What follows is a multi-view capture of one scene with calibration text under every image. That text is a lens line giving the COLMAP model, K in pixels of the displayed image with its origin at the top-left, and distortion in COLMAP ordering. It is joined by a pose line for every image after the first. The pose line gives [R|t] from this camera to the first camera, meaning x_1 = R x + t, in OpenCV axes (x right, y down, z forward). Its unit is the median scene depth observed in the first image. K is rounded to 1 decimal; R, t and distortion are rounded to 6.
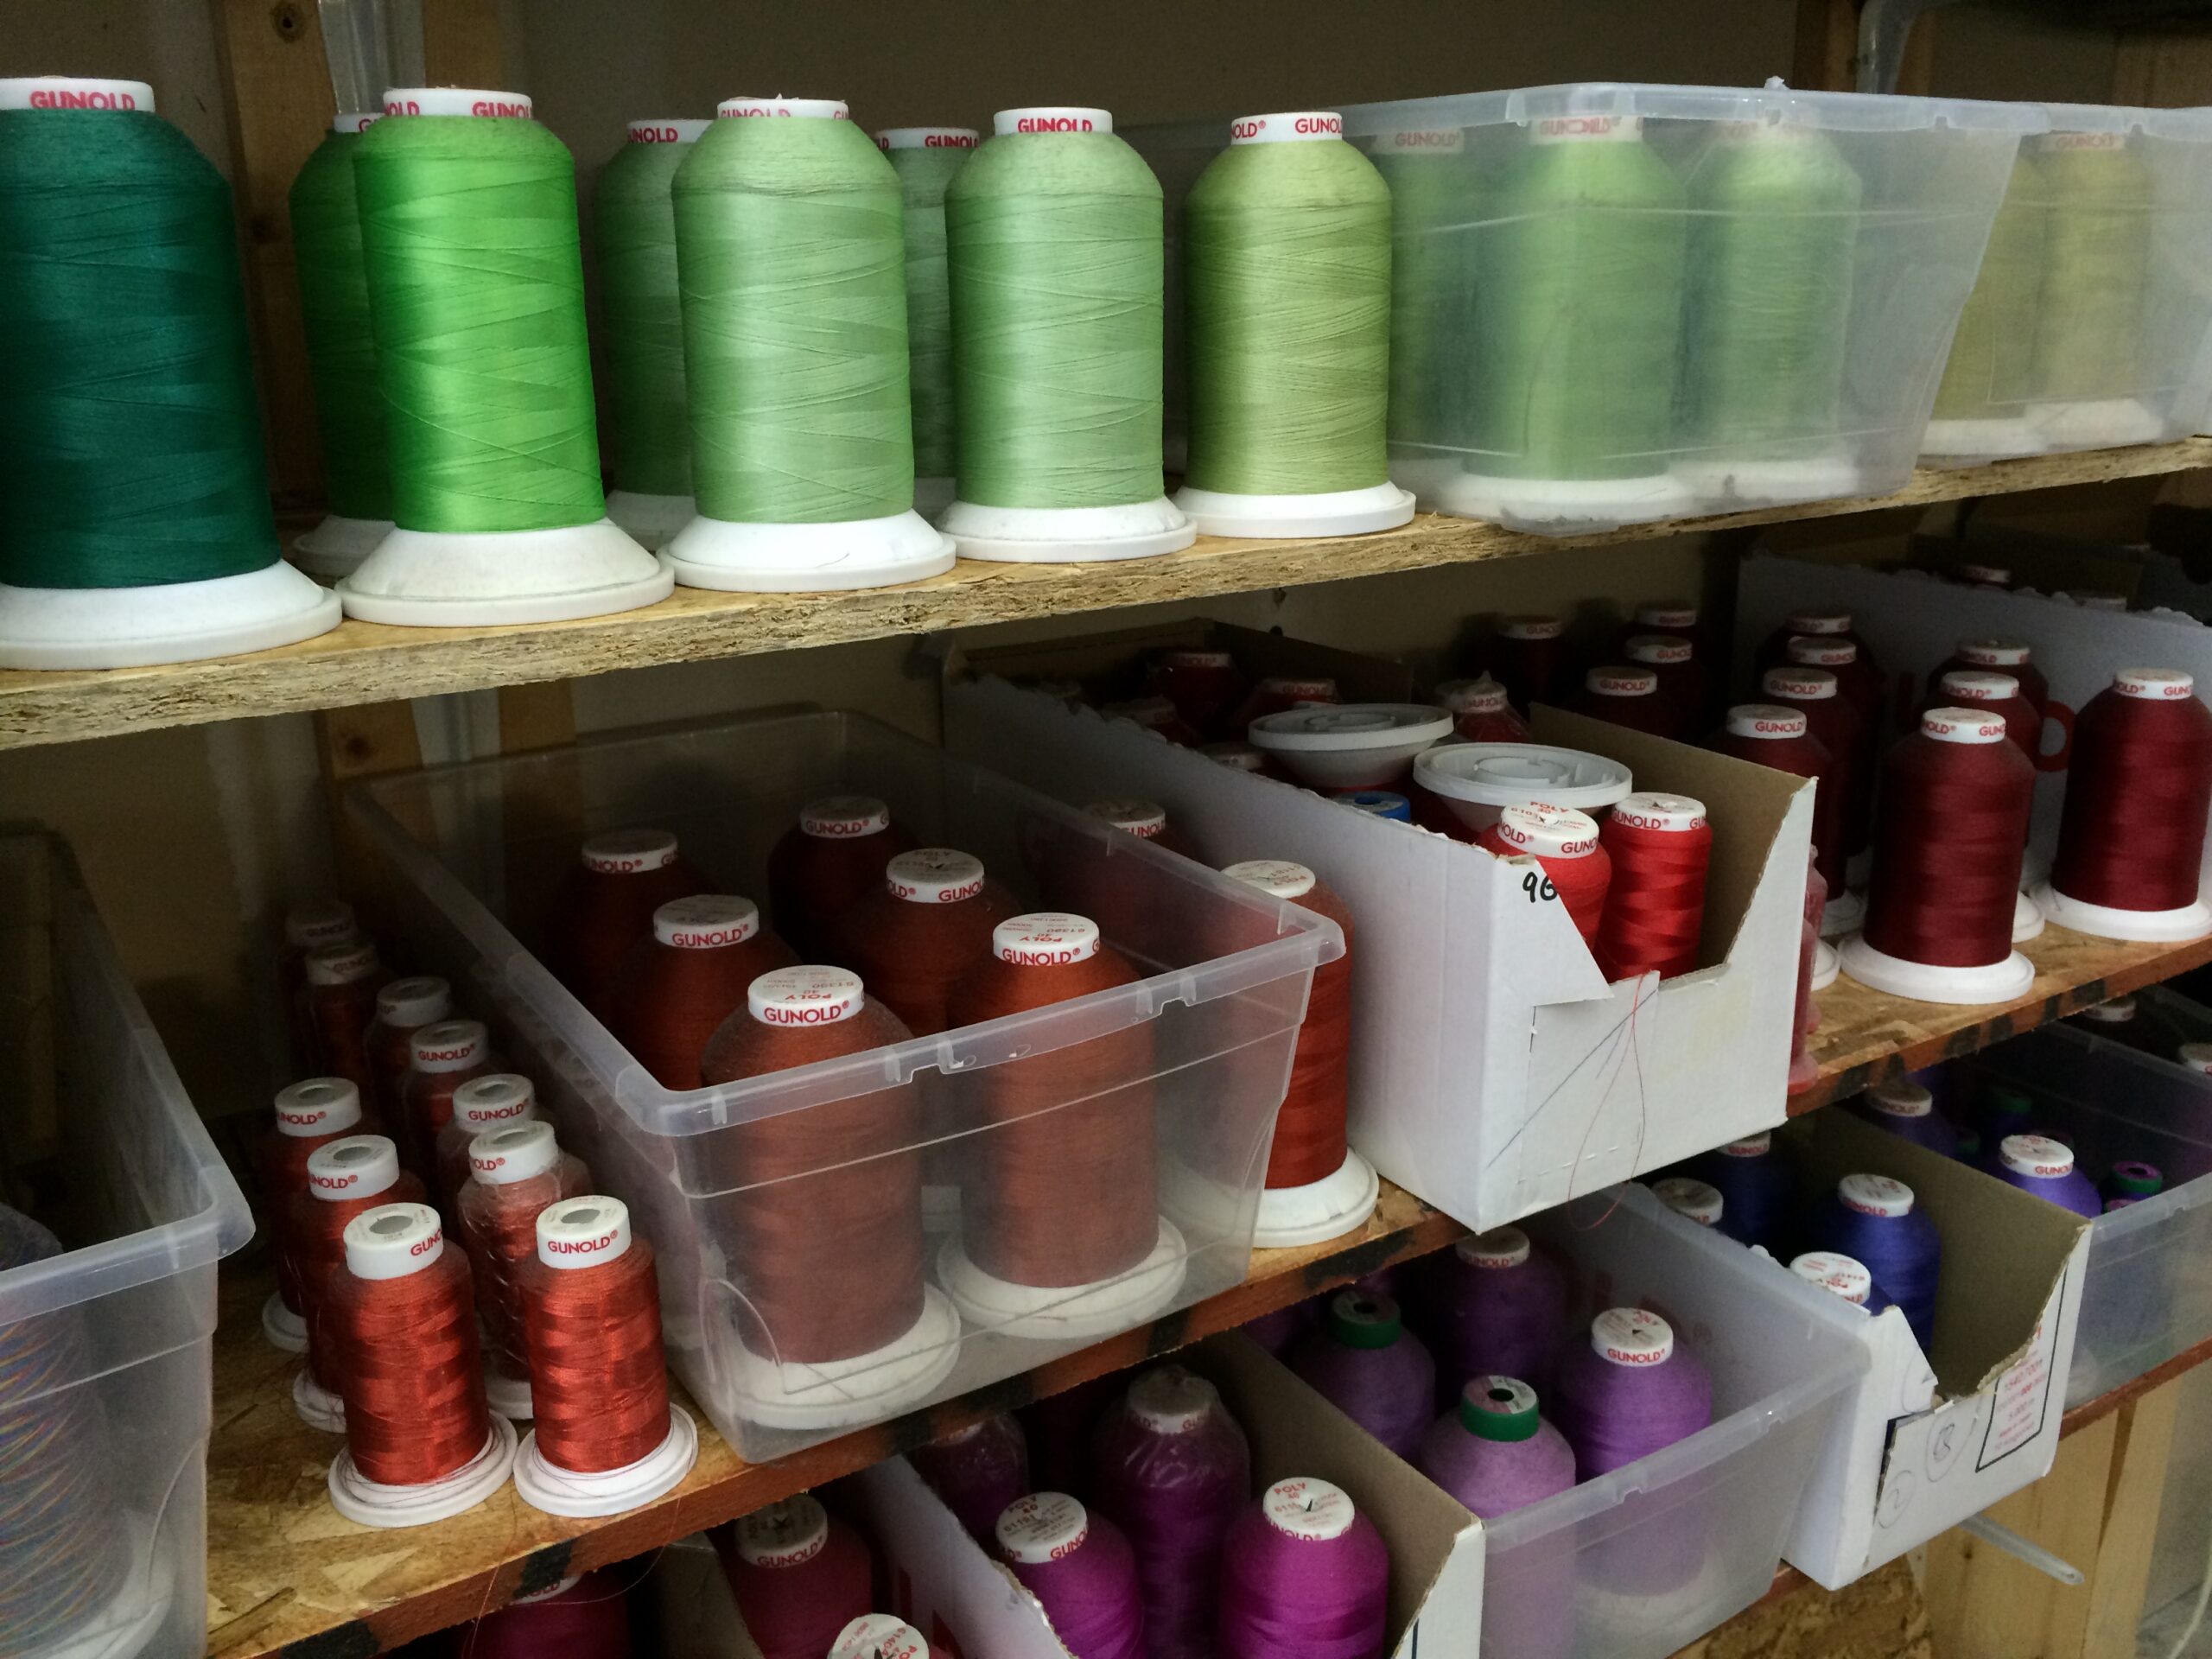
lens RADIAL K [[1897.7, 0, 1147.2], [0, 1897.7, 821.7], [0, 0, 1]] dist [0.042536, -0.003309]
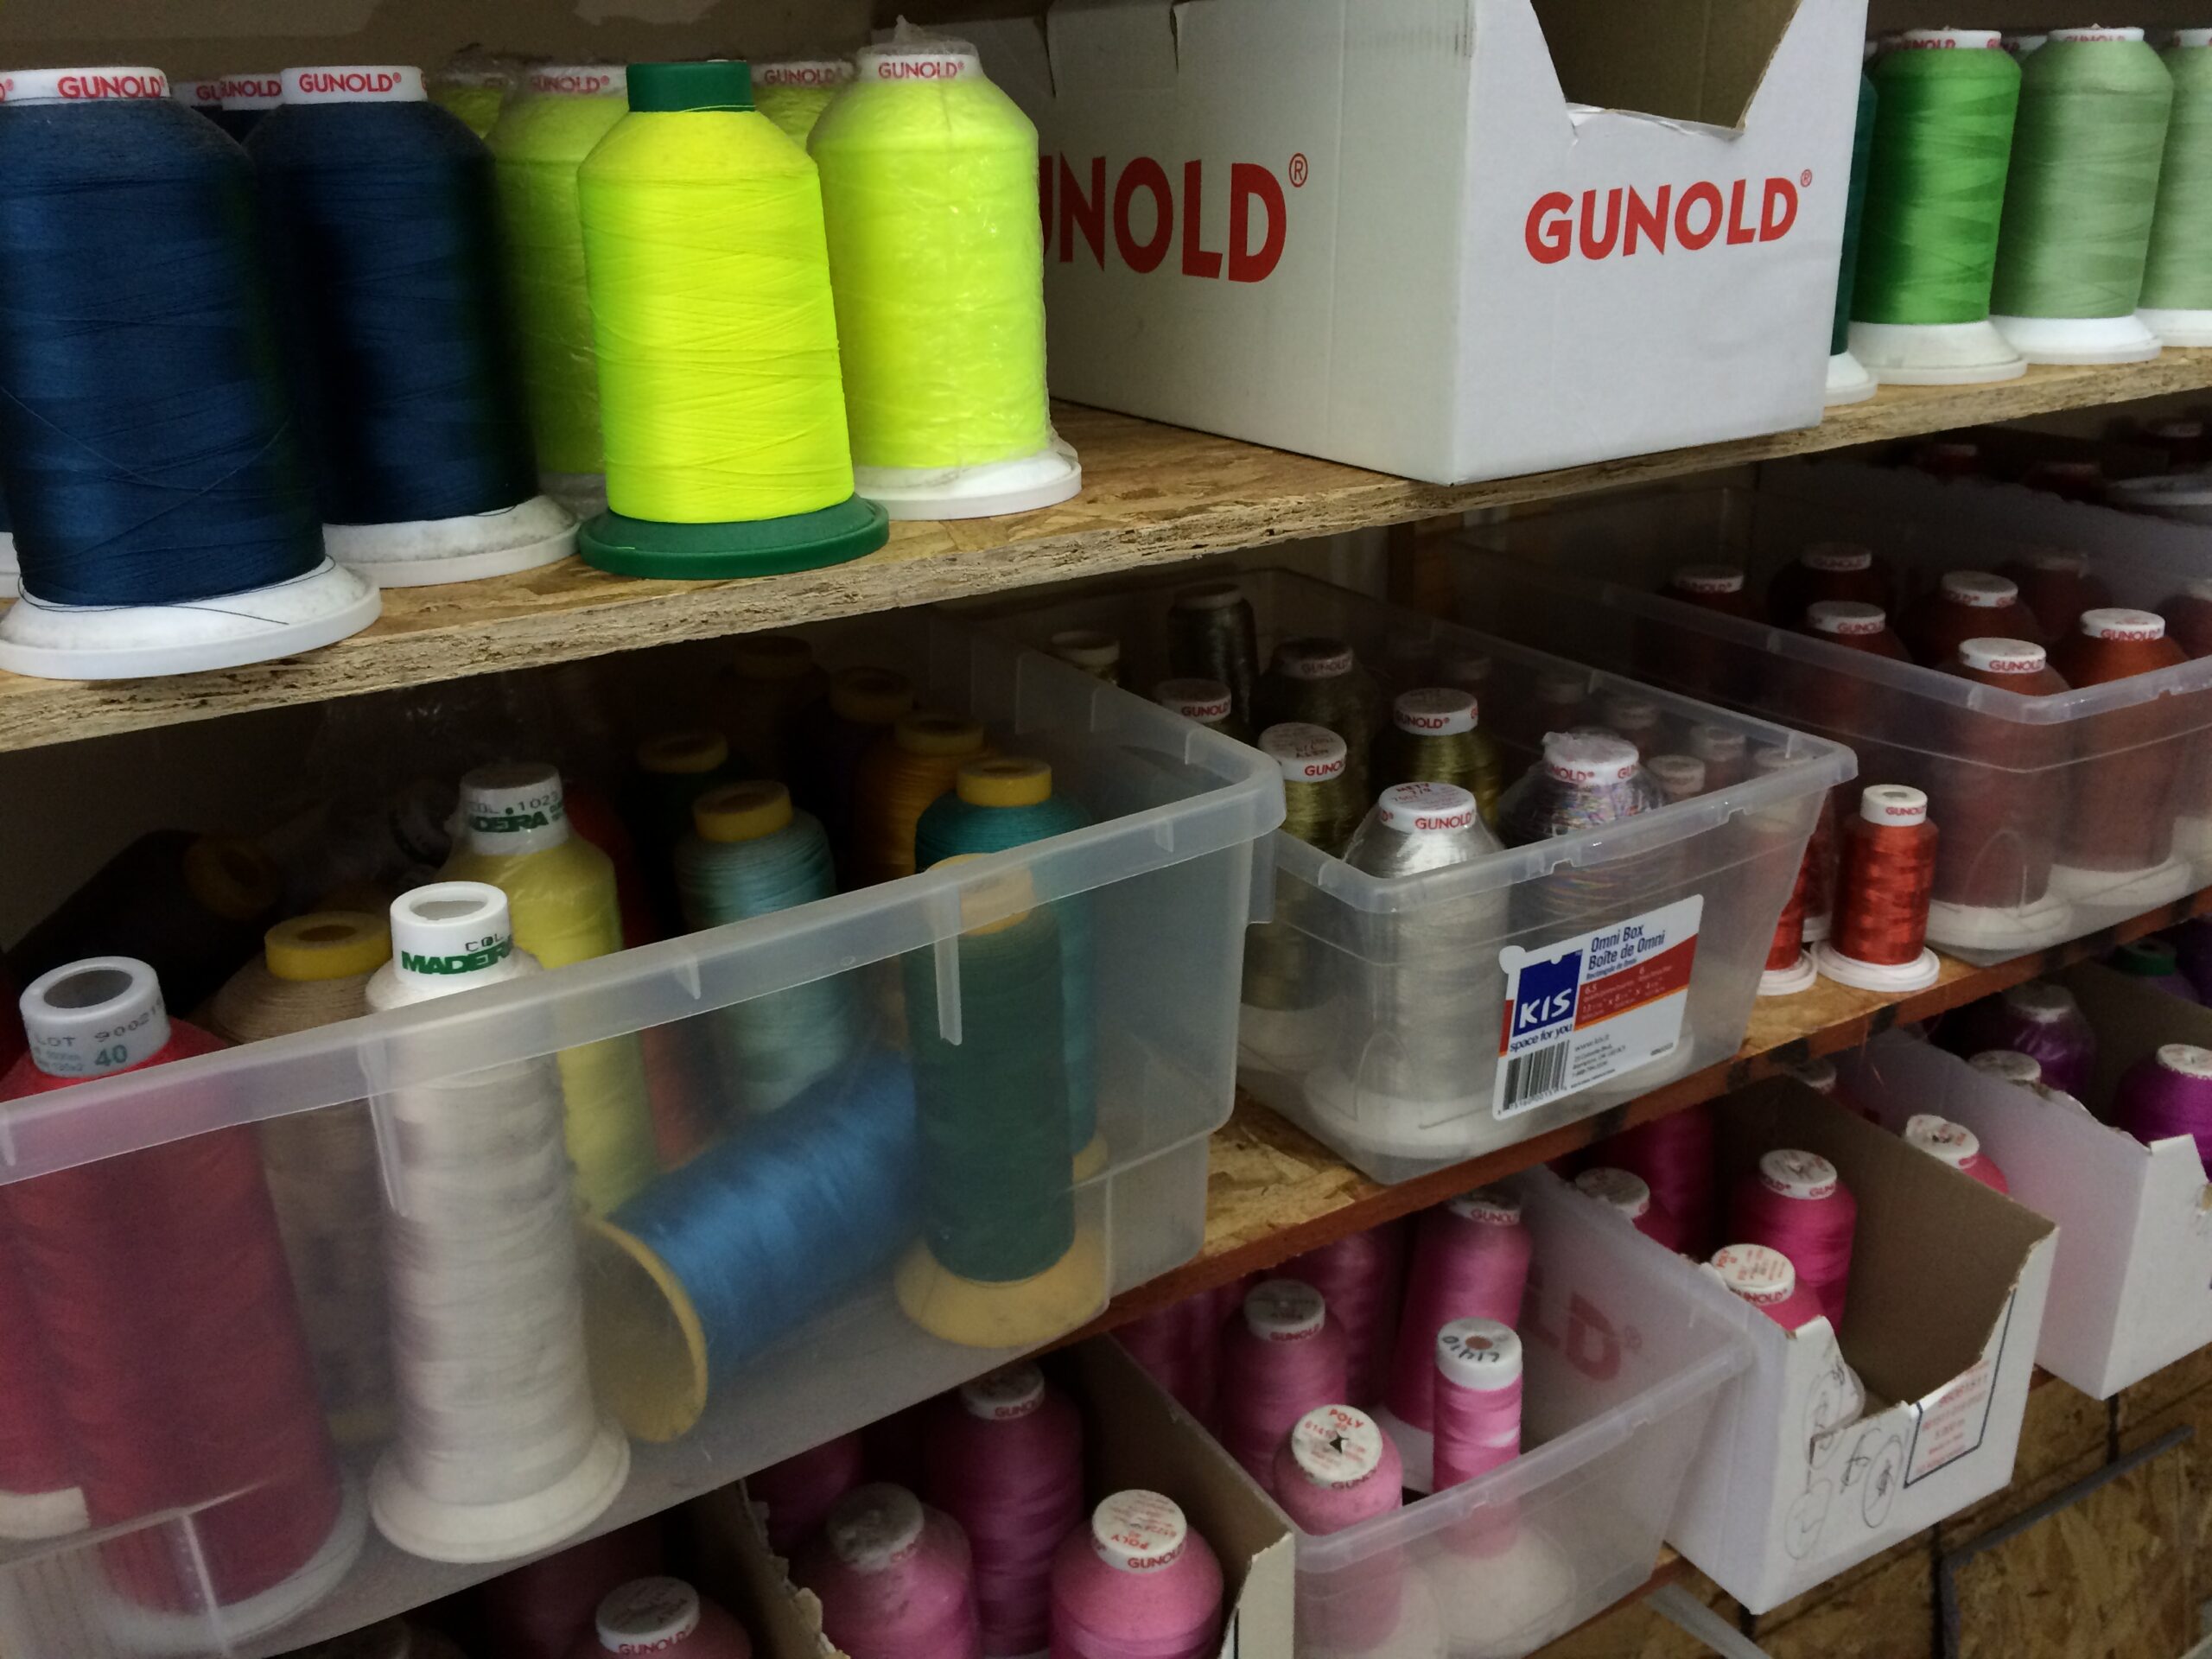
lens RADIAL K [[1903.7, 0, 1106.0], [0, 1903.7, 829.5], [0, 0, 1]] dist [0.078934, -0.125458]
pose [[0.999089, 0.002074, -0.042634, -0.818290], [0.001074, 0.997281, 0.073683, 0.117818], [0.042671, -0.073662, 0.996370, -0.508894]]
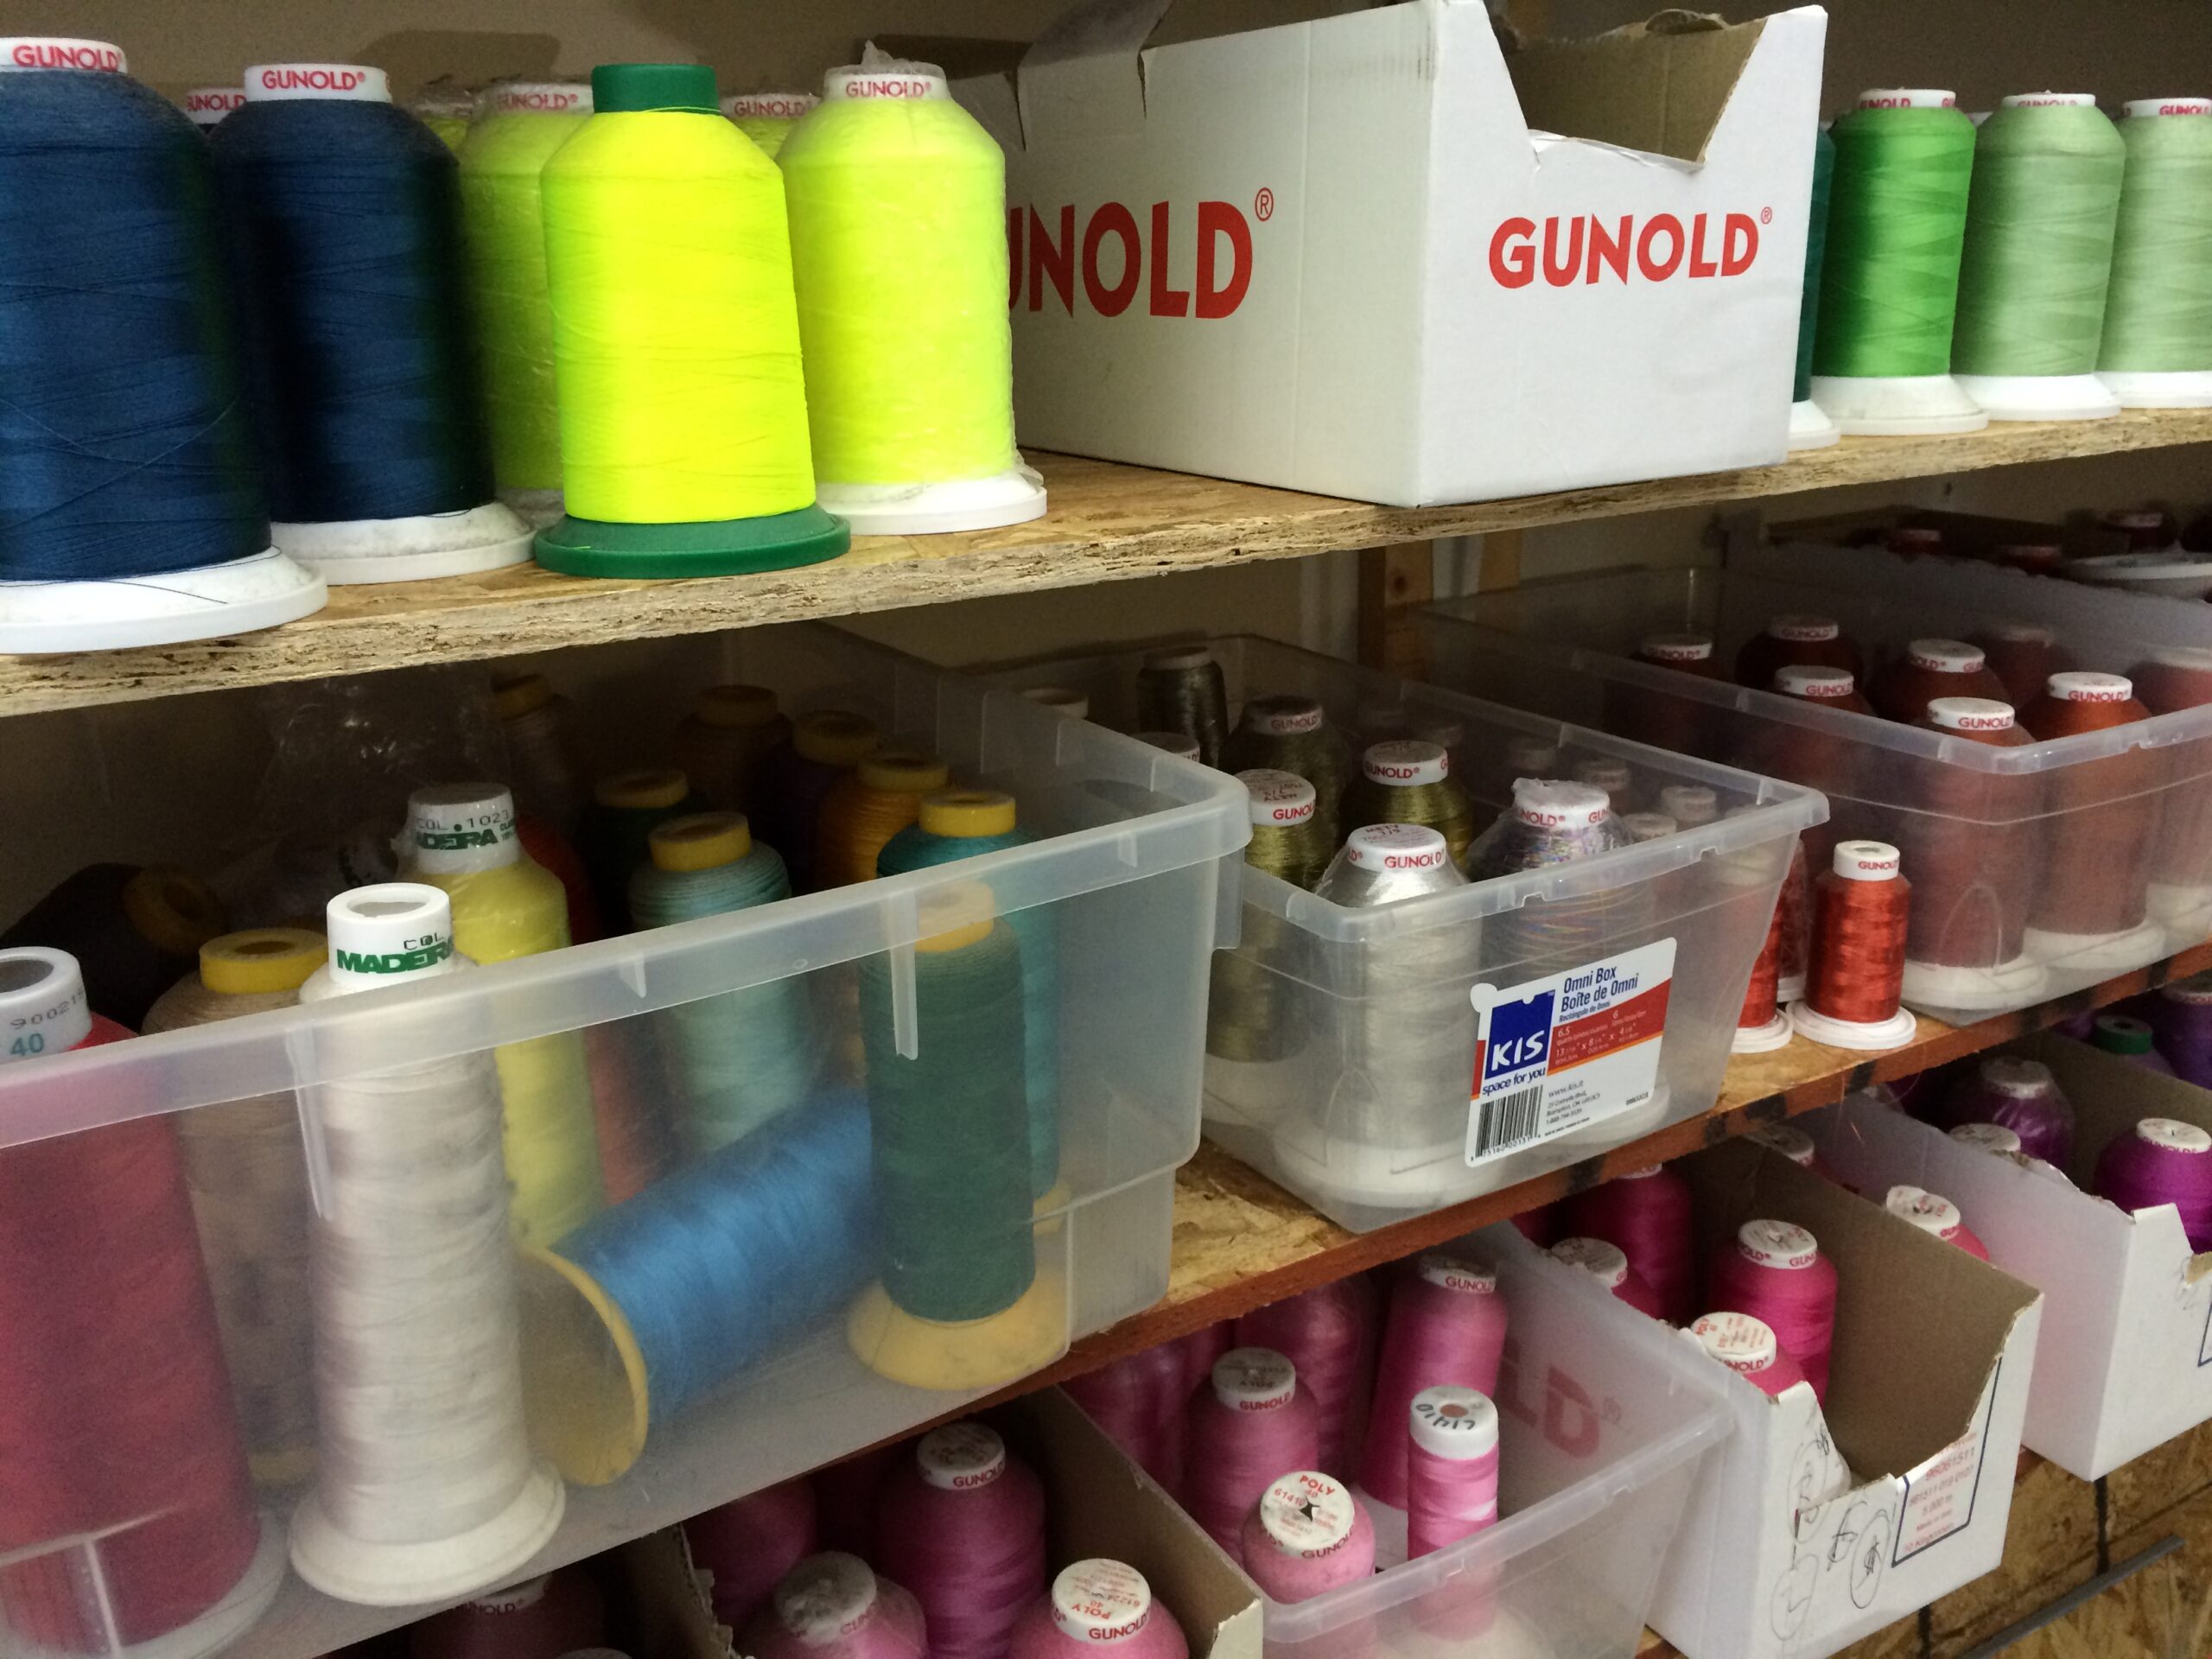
lens RADIAL K [[1900.7, 0, 1106.0], [0, 1900.7, 829.5], [0, 0, 1]] dist [0.075161, -0.116965]
pose [[0.999528, 0.004522, -0.030379, -0.811888], [-0.004309, 0.999966, 0.007064, 0.176354], [0.030410, -0.006930, 0.999513, -0.489895]]
